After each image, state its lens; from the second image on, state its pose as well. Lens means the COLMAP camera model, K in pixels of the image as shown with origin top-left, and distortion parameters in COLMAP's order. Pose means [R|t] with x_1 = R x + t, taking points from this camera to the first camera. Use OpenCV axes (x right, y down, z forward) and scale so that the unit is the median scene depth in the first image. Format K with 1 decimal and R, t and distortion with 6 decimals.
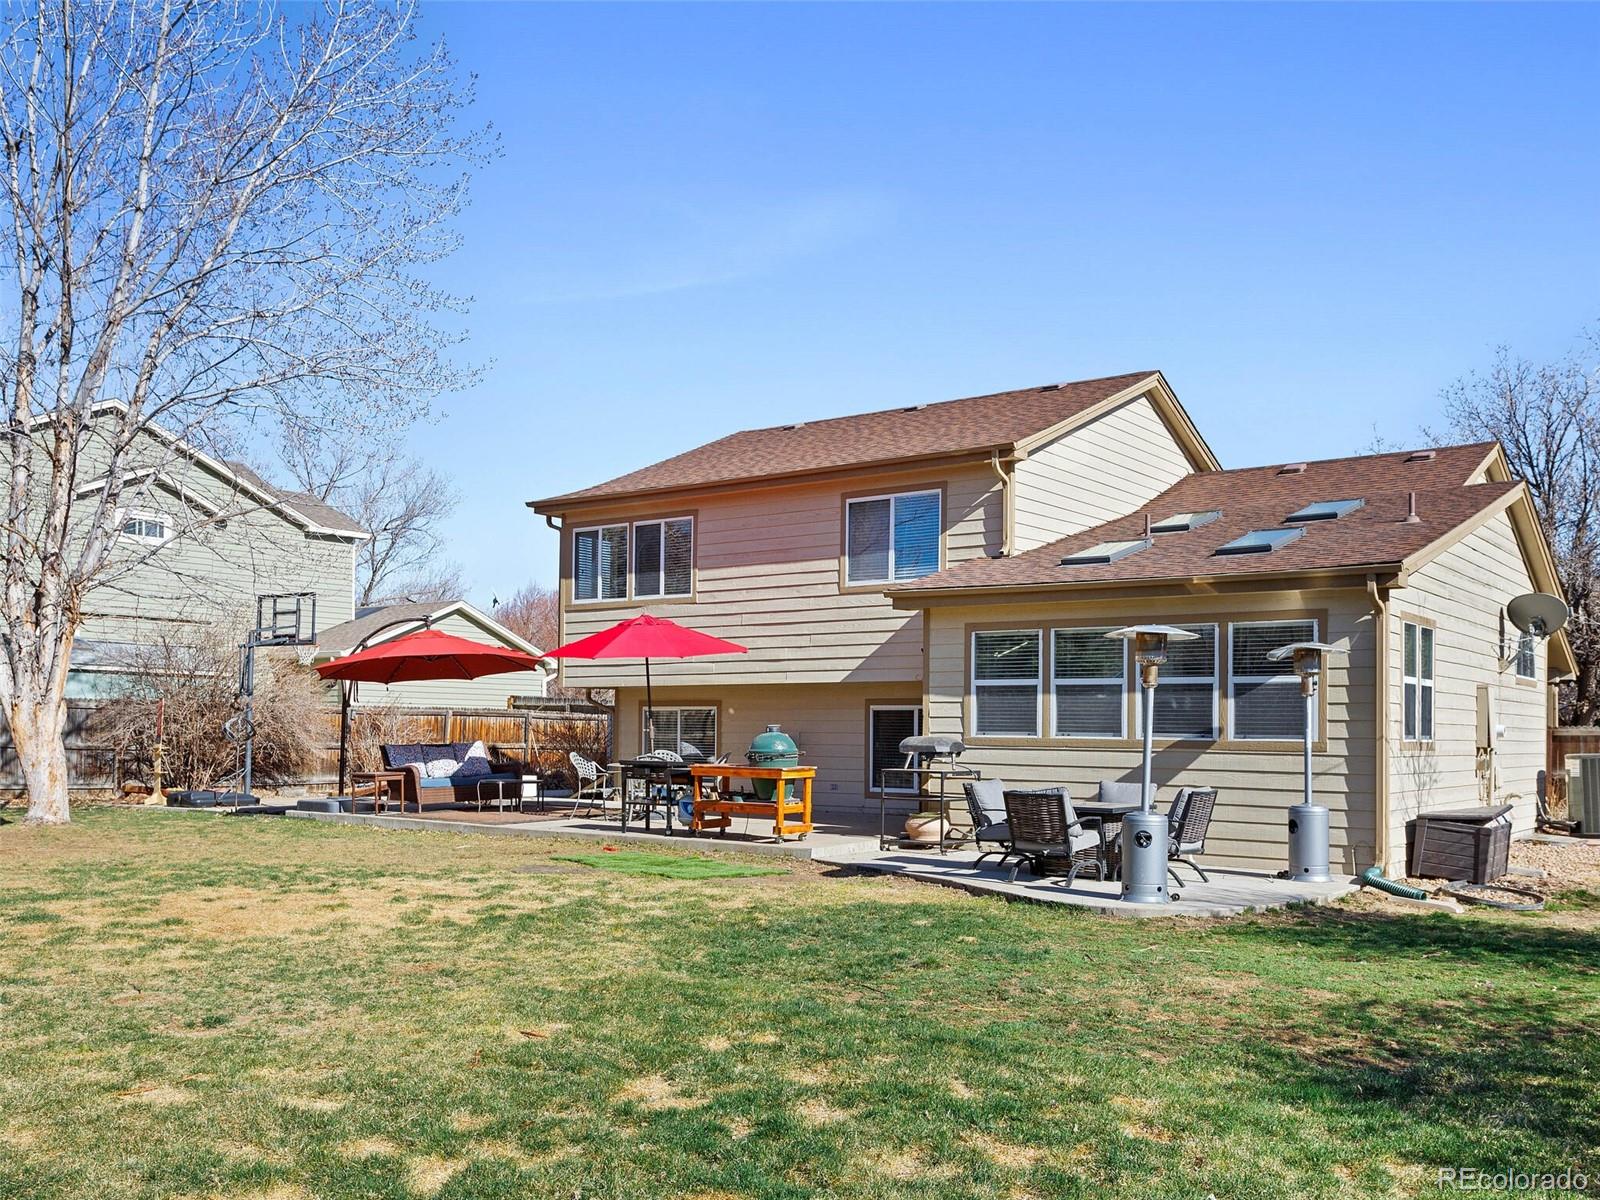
lens RADIAL K [[1430.7, 0, 800.0], [0, 1430.7, 600.0], [0, 0, 1]] dist [-0.001861, -0.000442]
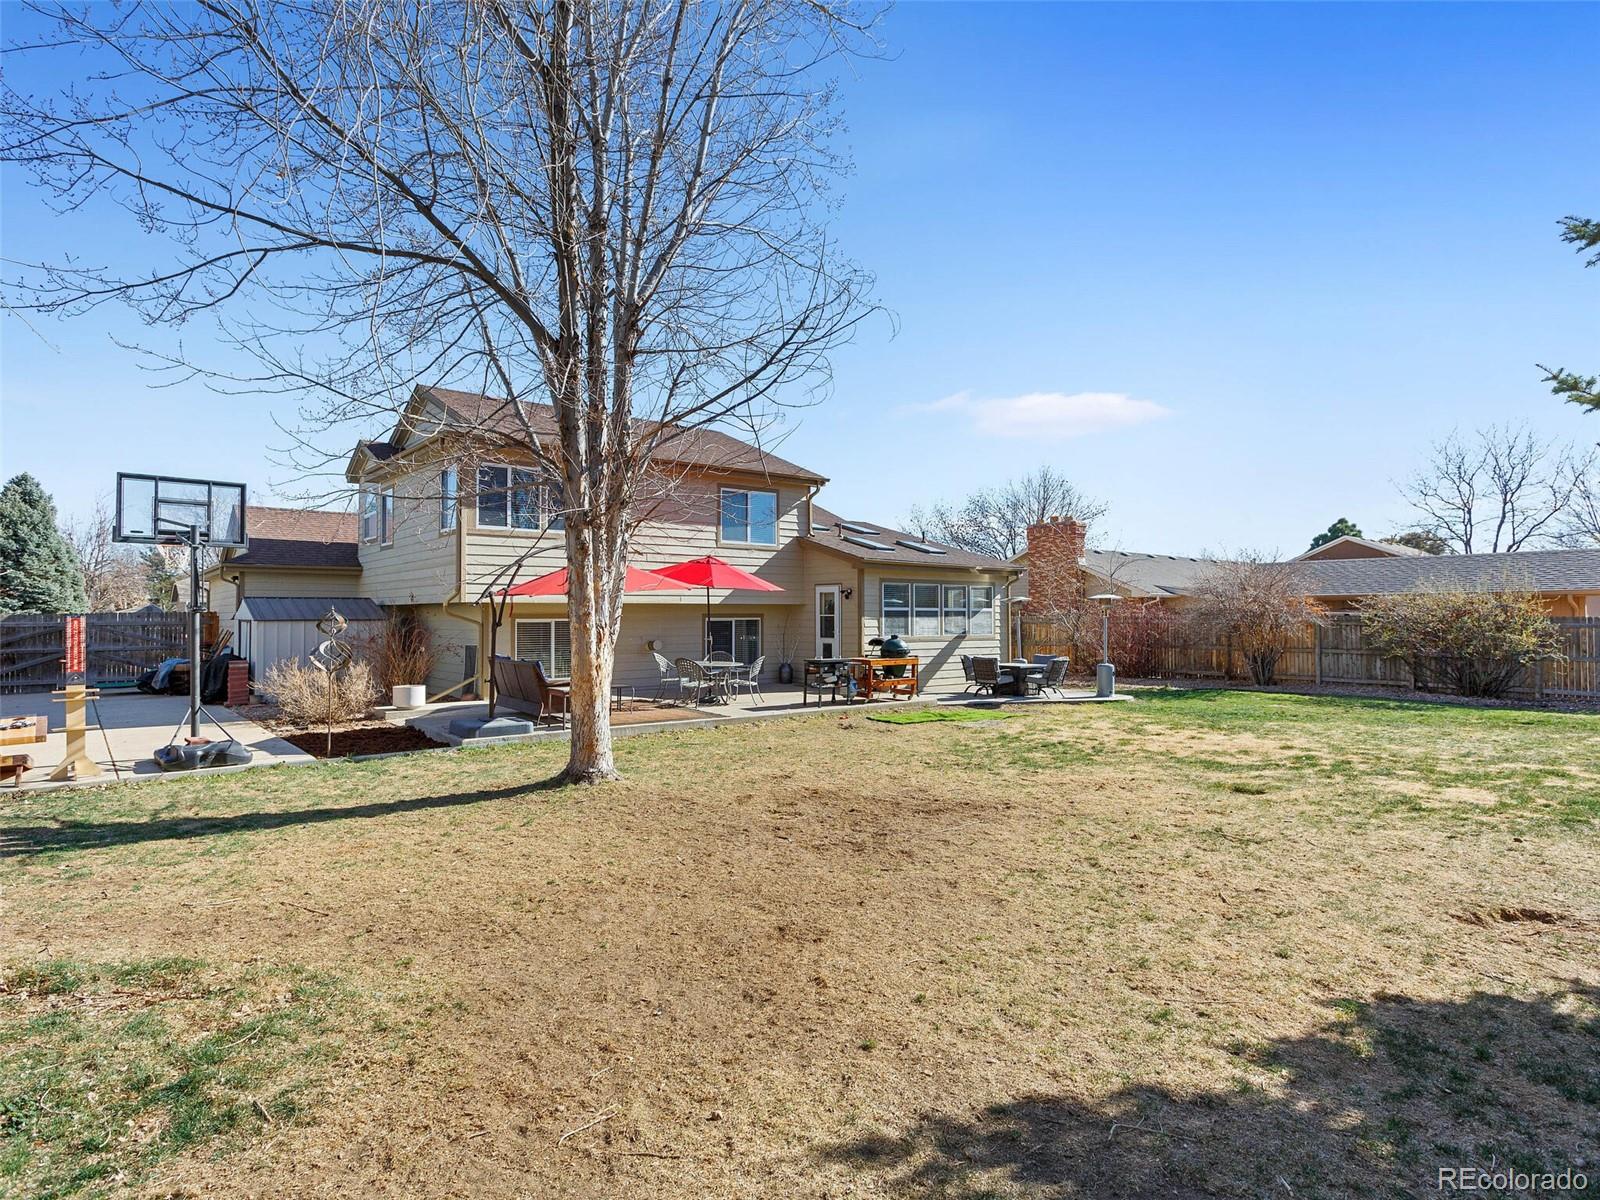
lens RADIAL K [[857.7, 0, 800.0], [0, 857.7, 600.0], [0, 0, 1]] dist [-0.001649, 0.012139]
pose [[0.269824, 0.009128, 0.962866, -0.896045], [-0.082563, 0.996492, 0.013690, 0.034018], [-0.959363, -0.083191, 0.269631, 0.690470]]
